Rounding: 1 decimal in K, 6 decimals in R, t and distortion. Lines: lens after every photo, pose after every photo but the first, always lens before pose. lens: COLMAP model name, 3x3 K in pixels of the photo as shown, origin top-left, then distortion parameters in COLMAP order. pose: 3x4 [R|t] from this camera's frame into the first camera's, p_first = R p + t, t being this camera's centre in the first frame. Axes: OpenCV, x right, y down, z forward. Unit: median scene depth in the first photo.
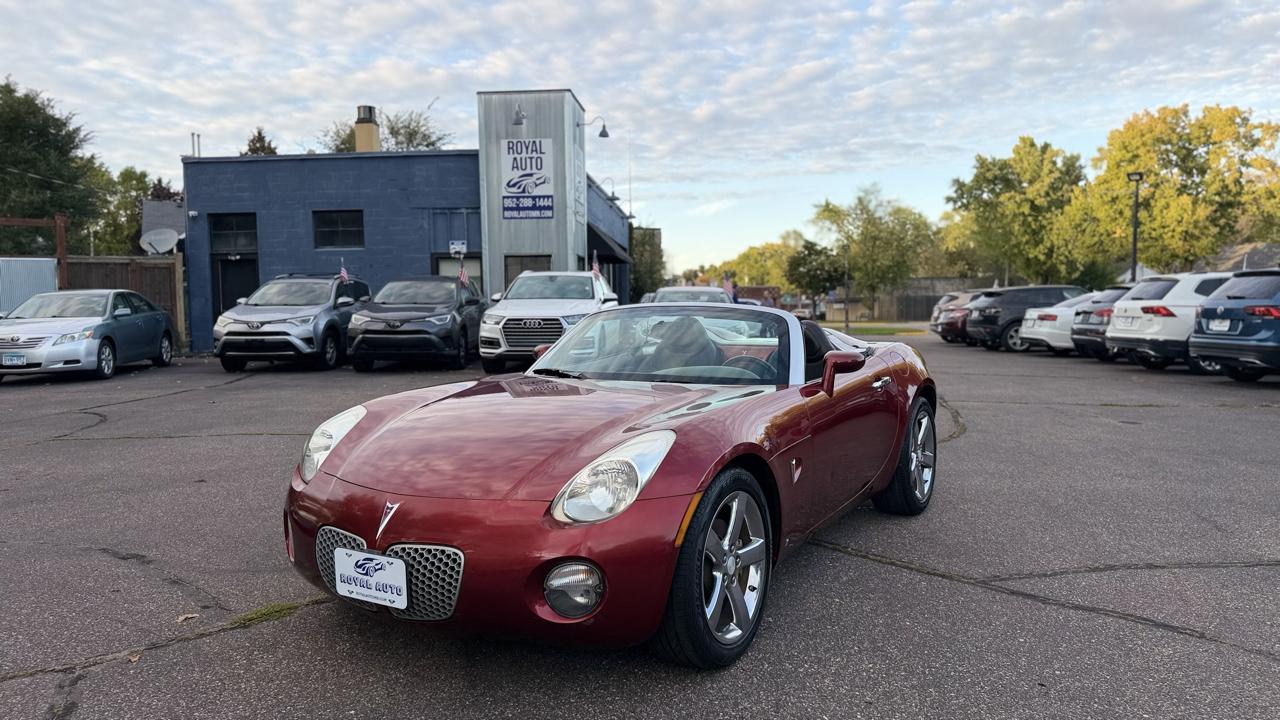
lens RADIAL K [[880.0, 0, 636.7], [0, 880.0, 394.4], [0, 0, 1]] dist [-0.000776, -0.003464]
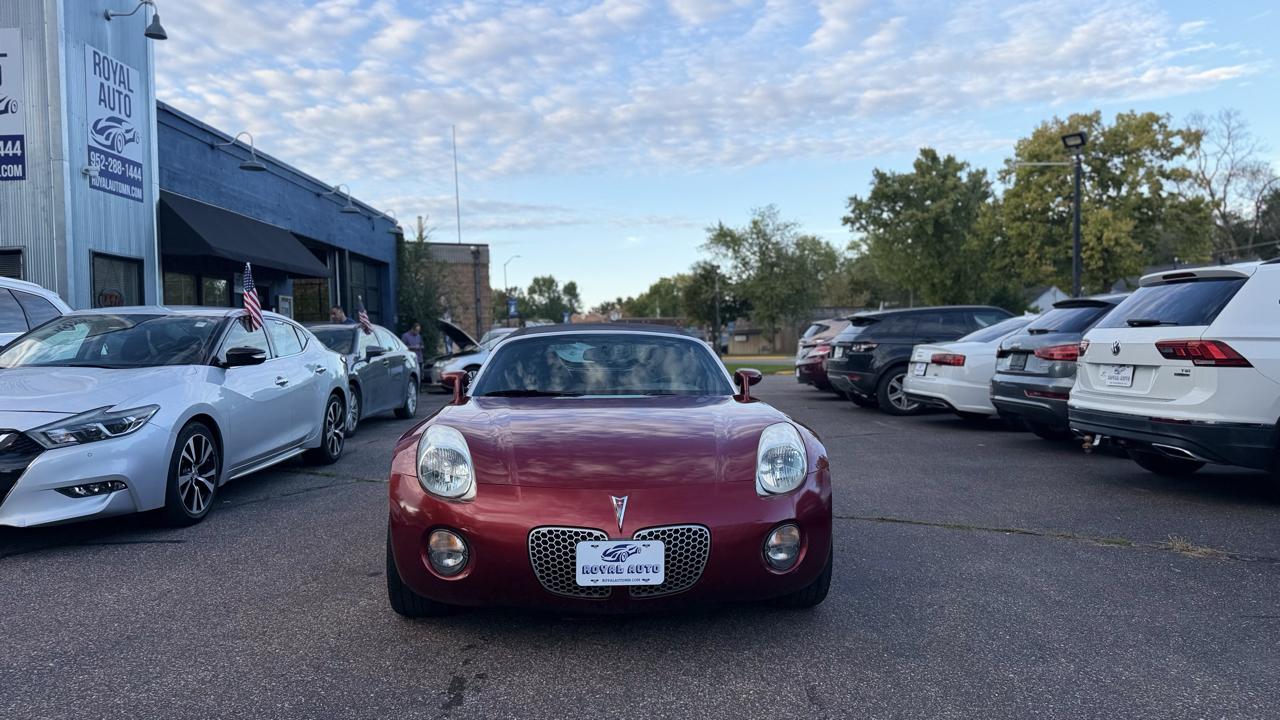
lens RADIAL K [[889.6, 0, 650.5], [0, 889.6, 384.3], [0, 0, 1]] dist [0.094666, -0.129144]
pose [[0.994380, -0.014890, 0.104816, 0.062926], [0.020062, 0.998624, -0.048459, -0.013861], [-0.103950, 0.050290, 0.993310, 0.130472]]
